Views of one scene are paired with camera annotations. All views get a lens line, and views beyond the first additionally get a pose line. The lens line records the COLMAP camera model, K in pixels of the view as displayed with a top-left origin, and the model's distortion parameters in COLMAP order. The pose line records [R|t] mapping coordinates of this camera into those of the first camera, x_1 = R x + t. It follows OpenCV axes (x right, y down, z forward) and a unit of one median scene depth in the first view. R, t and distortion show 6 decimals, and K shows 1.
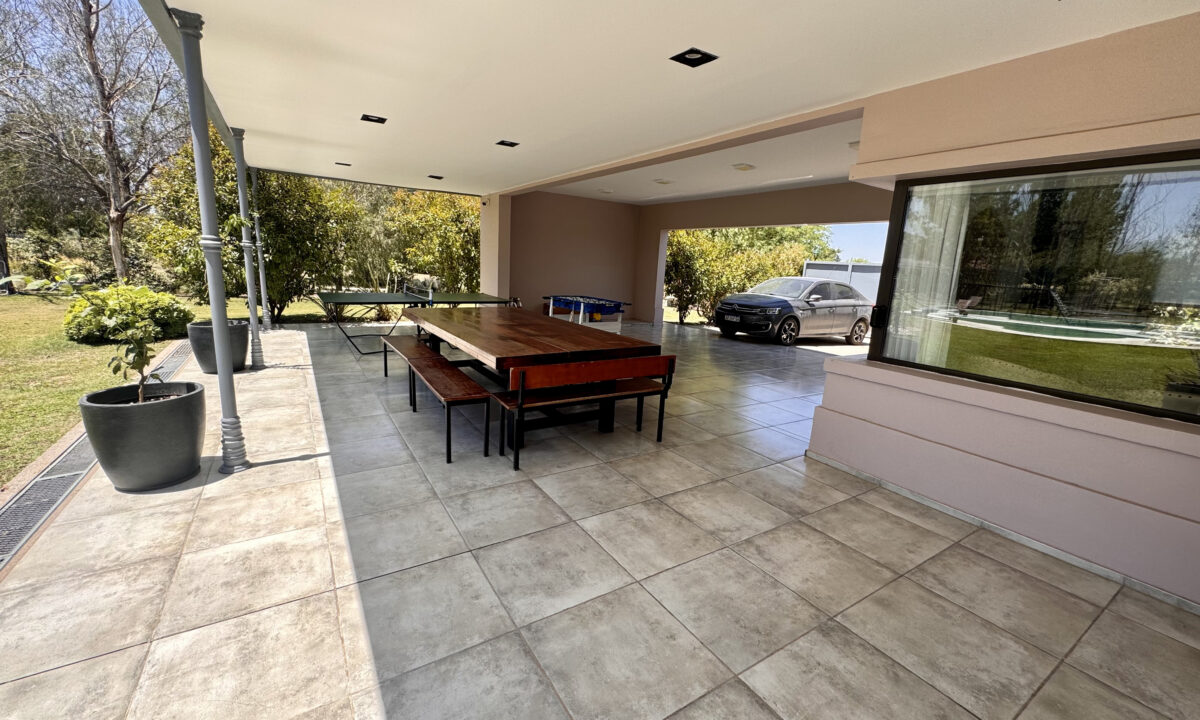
lens RADIAL K [[482.3, 0, 600.0], [0, 482.3, 360.6], [0, 0, 1]] dist [0.001214, -0.000093]
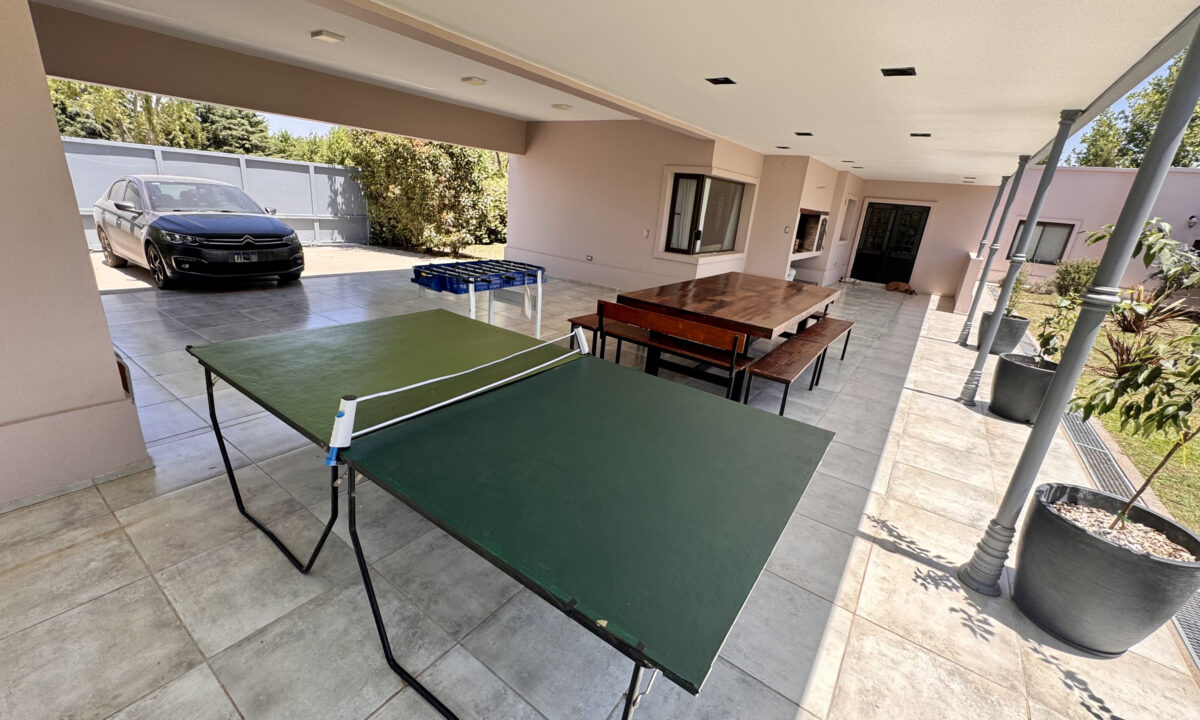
lens RADIAL K [[482.3, 0, 592.1], [0, 482.3, 363.5], [0, 0, 1]] dist [0.001214, -0.000093]
pose [[-0.366960, -0.354592, 0.860003, -1.282129], [0.077684, 0.909588, 0.408184, -0.488390], [-0.926987, 0.216596, -0.306237, 2.045751]]
